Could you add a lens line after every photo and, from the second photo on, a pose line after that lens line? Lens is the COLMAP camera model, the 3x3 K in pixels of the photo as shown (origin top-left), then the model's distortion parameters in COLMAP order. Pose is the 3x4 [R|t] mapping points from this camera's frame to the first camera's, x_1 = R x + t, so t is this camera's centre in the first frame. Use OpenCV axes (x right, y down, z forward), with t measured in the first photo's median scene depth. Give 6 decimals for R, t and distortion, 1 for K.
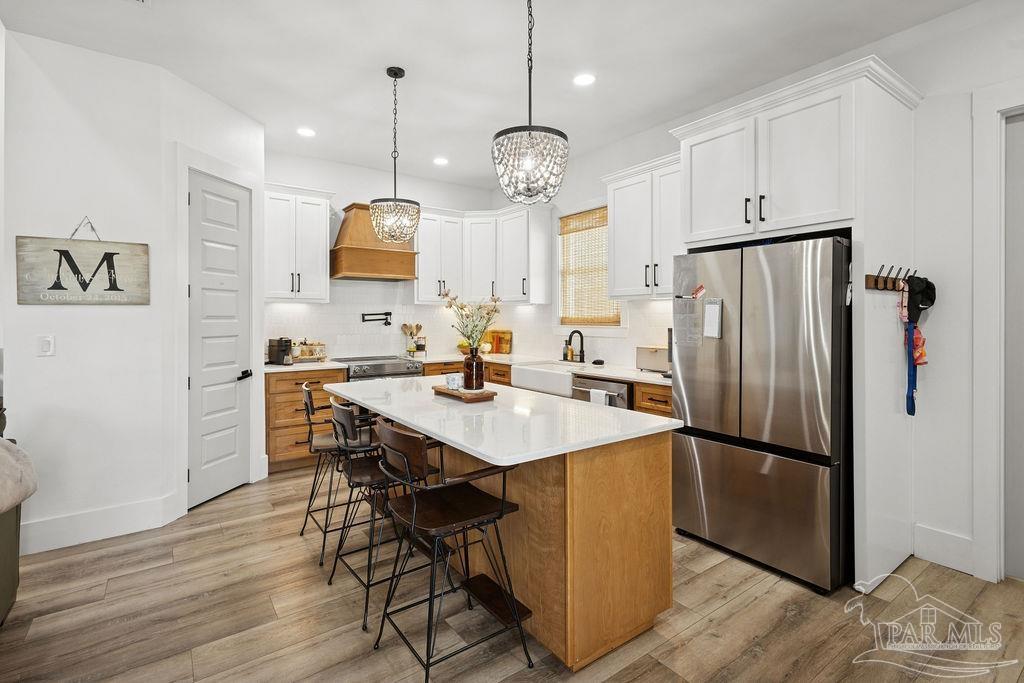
lens RADIAL K [[478.1, 0, 516.4], [0, 478.1, 317.1], [0, 0, 1]] dist [0.001306, -0.000213]
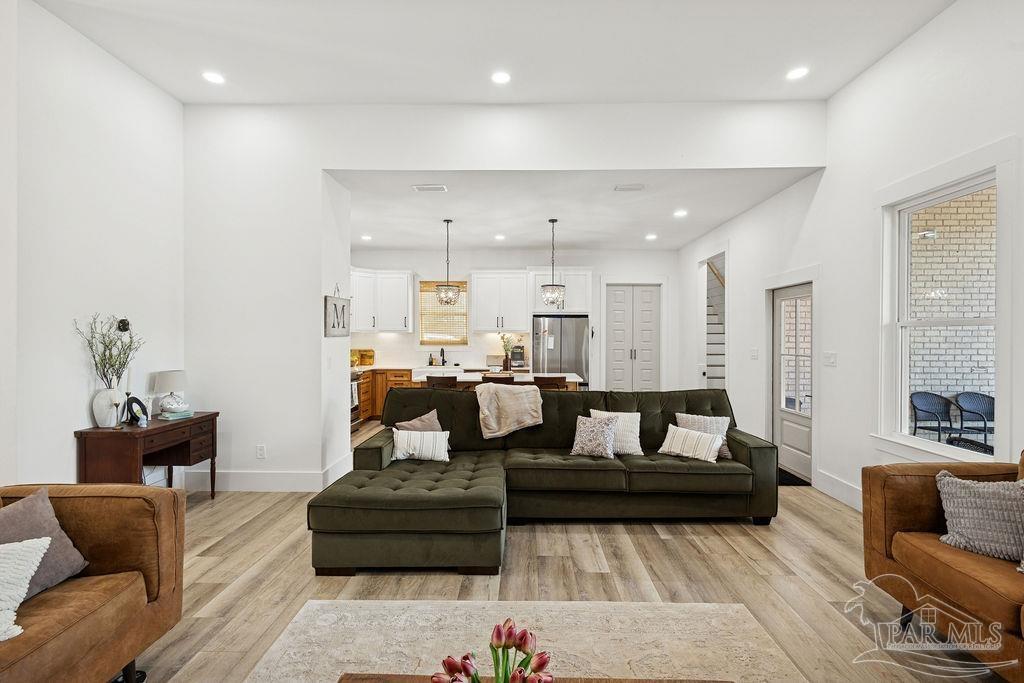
lens RADIAL K [[465.4, 0, 512.0], [0, 465.4, 341.5], [0, 0, 1]] dist [0.000057, -0.000013]
pose [[0.605580, -0.010563, 0.795714, -1.140333], [-0.002240, 0.999885, 0.014979, -0.024401], [-0.795781, -0.010853, 0.605487, -0.282244]]
